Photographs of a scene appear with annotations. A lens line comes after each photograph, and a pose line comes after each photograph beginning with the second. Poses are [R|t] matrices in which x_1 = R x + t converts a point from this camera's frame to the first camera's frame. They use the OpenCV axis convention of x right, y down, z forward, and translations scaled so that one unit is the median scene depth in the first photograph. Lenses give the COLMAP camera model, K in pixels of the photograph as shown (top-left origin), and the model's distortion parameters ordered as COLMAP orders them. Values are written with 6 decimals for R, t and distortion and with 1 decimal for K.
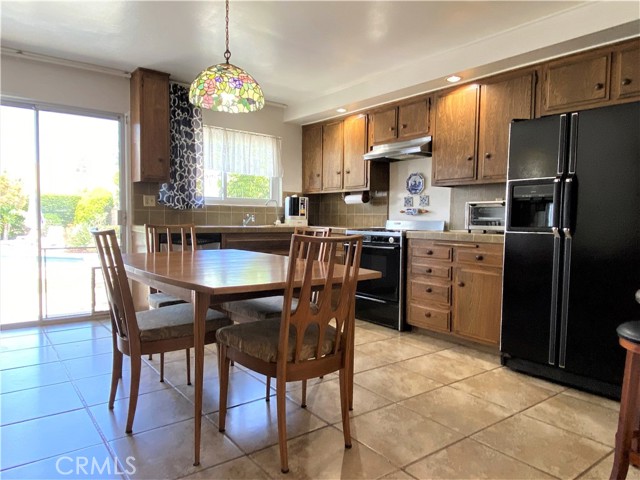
lens RADIAL K [[425.7, 0, 320.0], [0, 425.7, 240.0], [0, 0, 1]] dist [0.000871, 0.000031]
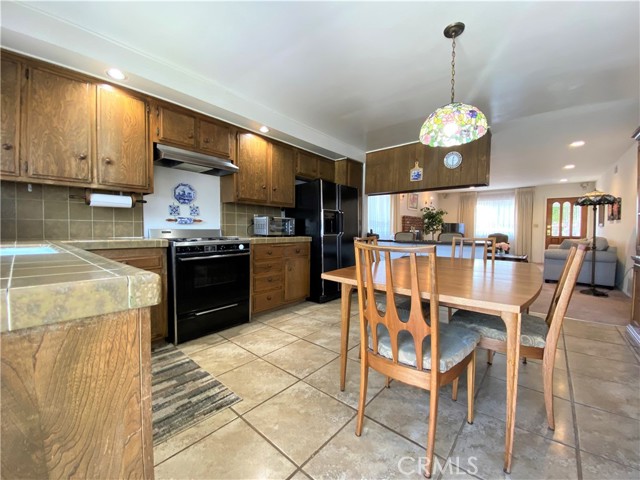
lens RADIAL K [[257.5, 0, 320.0], [0, 257.5, 240.0], [0, 0, 1]] dist [-0.032499, -0.000221]
pose [[-0.224740, -0.053115, 0.972970, -0.565370], [0.037448, 0.997305, 0.063093, -0.055941], [-0.973699, 0.050615, -0.222145, 0.996390]]
